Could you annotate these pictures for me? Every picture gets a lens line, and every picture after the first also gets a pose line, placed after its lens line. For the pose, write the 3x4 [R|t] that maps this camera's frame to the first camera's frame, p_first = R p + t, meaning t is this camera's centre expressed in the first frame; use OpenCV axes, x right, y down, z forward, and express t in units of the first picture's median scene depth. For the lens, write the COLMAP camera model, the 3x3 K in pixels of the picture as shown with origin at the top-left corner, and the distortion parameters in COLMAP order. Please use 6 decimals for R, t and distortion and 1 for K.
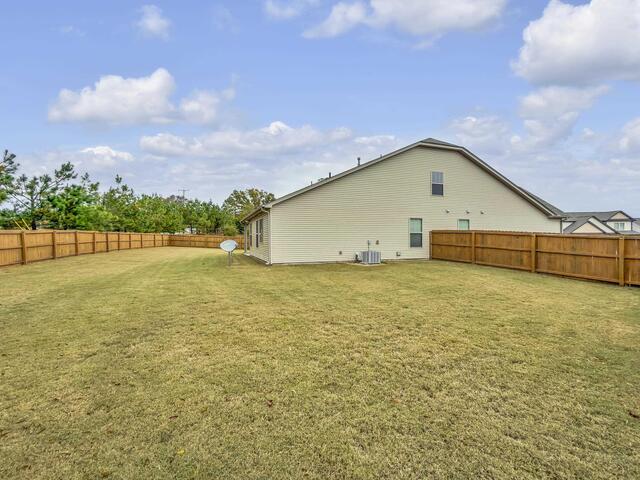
lens RADIAL K [[294.0, 0, 320.0], [0, 294.0, 240.0], [0, 0, 1]] dist [0.001281, 0.000111]
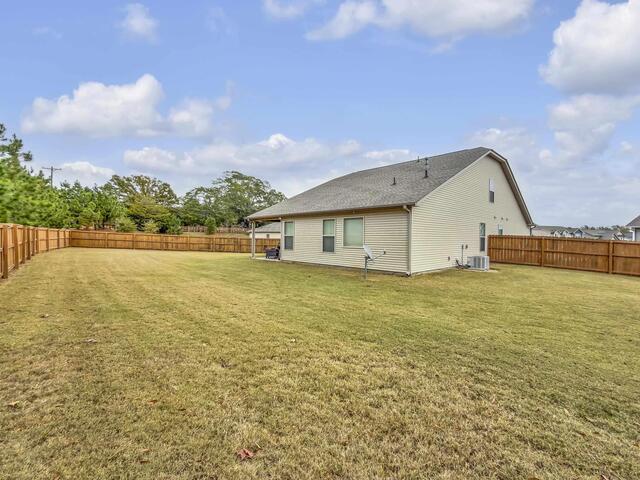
lens RADIAL K [[294.0, 0, 320.0], [0, 294.0, 240.0], [0, 0, 1]] dist [0.001281, 0.000111]
pose [[0.921207, 0.006323, 0.389023, -0.552663], [-0.009491, 0.999936, 0.006221, -0.014373], [-0.388958, -0.009423, 0.921207, 0.247386]]
